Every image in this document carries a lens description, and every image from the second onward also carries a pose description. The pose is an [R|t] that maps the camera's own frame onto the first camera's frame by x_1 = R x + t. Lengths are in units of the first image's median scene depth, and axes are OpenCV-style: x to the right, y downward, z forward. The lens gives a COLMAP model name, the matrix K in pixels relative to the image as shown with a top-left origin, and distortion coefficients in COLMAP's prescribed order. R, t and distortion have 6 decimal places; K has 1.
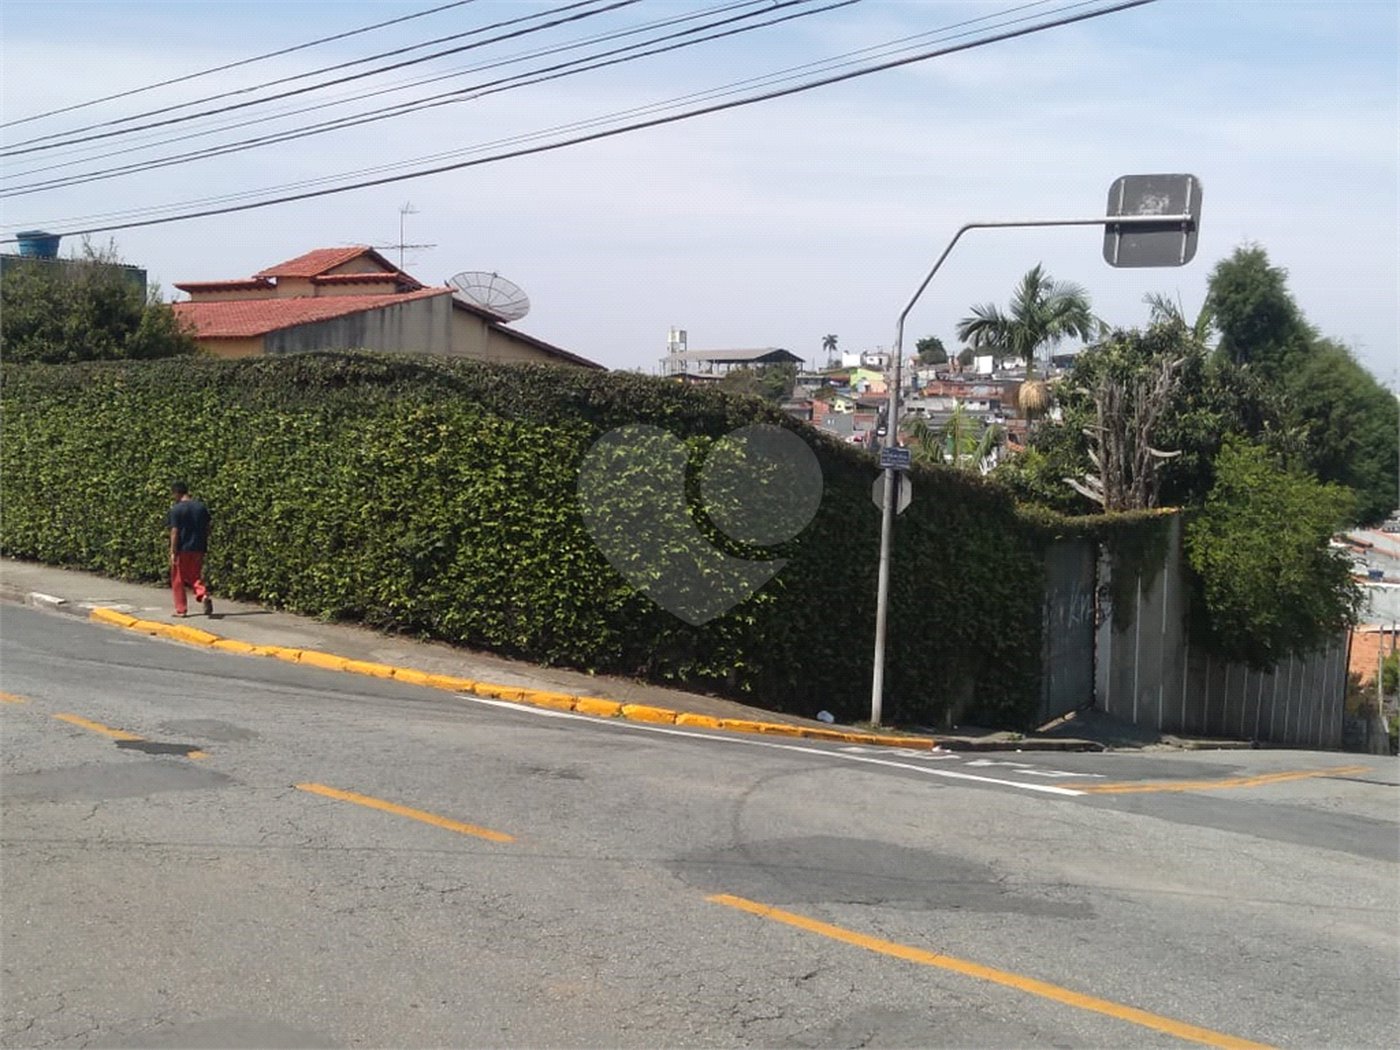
lens RADIAL K [[1694.9, 0, 708.2], [0, 1694.9, 531.3], [0, 0, 1]] dist [0.099393, -0.281556]
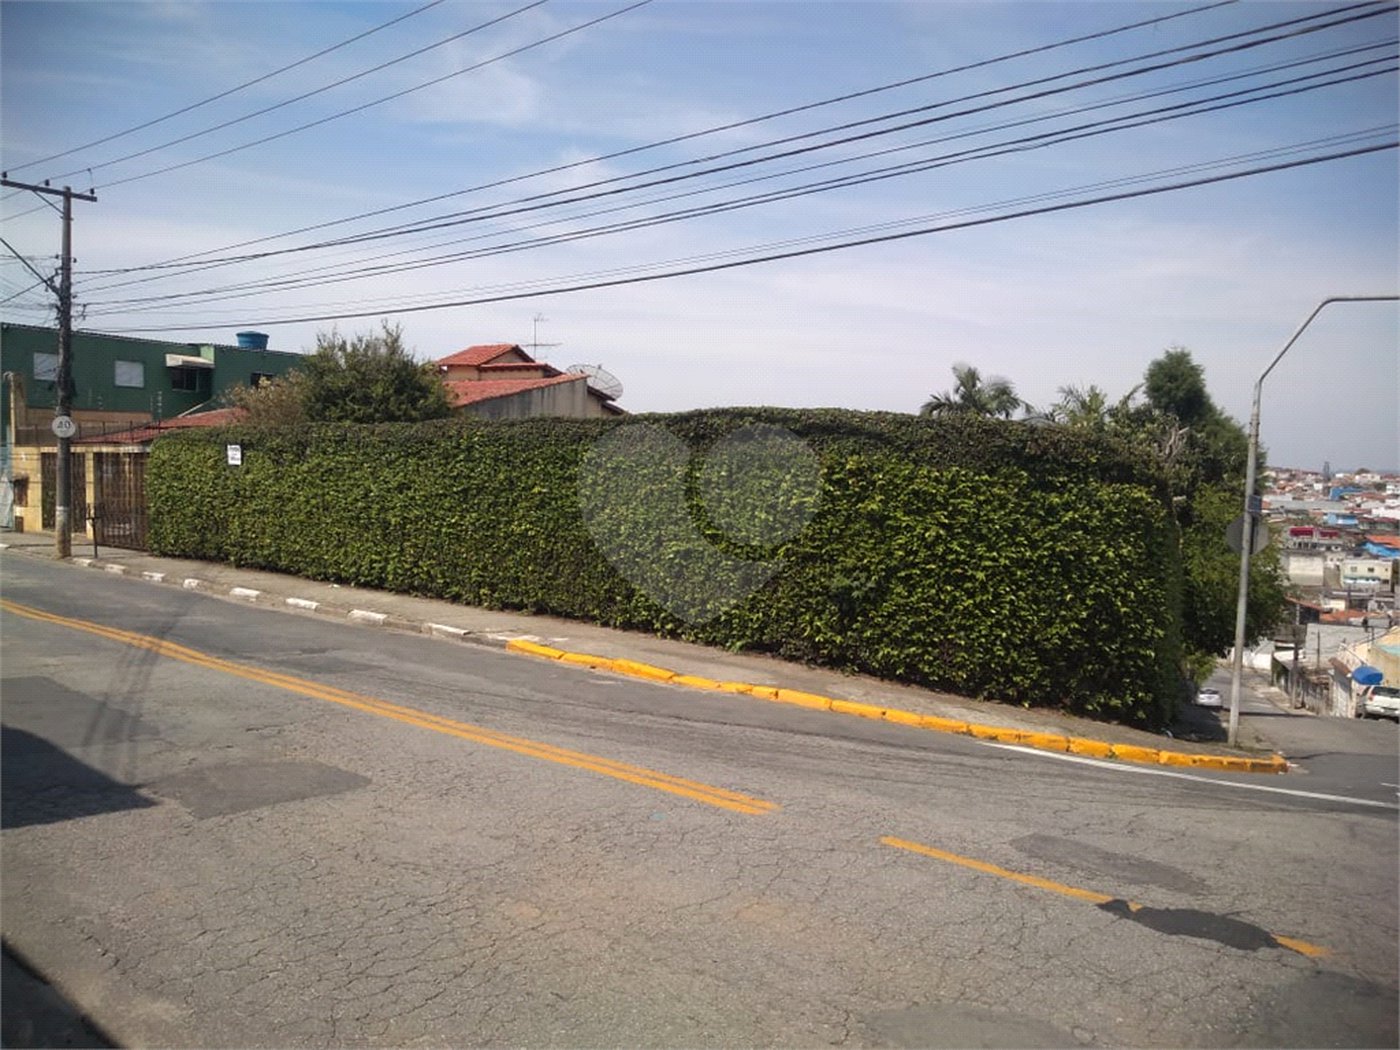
lens RADIAL K [[1093.7, 0, 705.6], [0, 1093.7, 529.2], [0, 0, 1]] dist [0.080873, -0.181024]
pose [[0.996929, 0.000245, 0.078308, -0.248434], [0.000848, 0.999903, -0.013922, -0.014104], [-0.078304, 0.013946, 0.996832, 0.245629]]
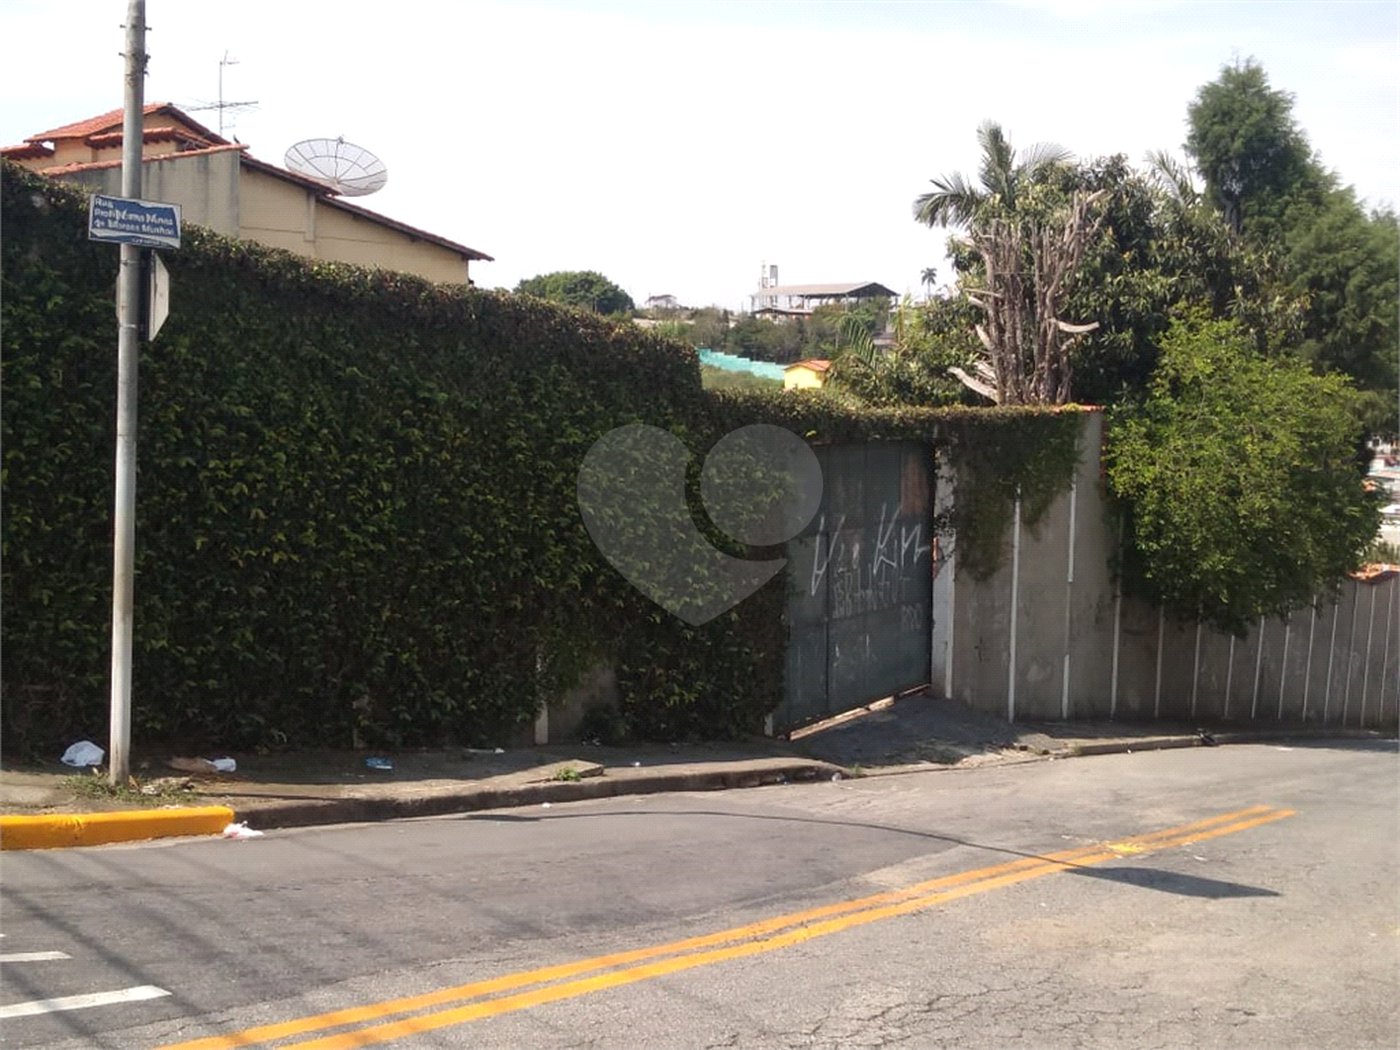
lens RADIAL K [[1694.9, 0, 708.2], [0, 1694.9, 531.3], [0, 0, 1]] dist [0.099393, -0.281556]
pose [[0.997696, 0.001848, -0.067824, 0.245494], [0.000437, 0.999434, 0.033649, 0.022075], [0.067848, -0.033601, 0.997130, 0.426328]]
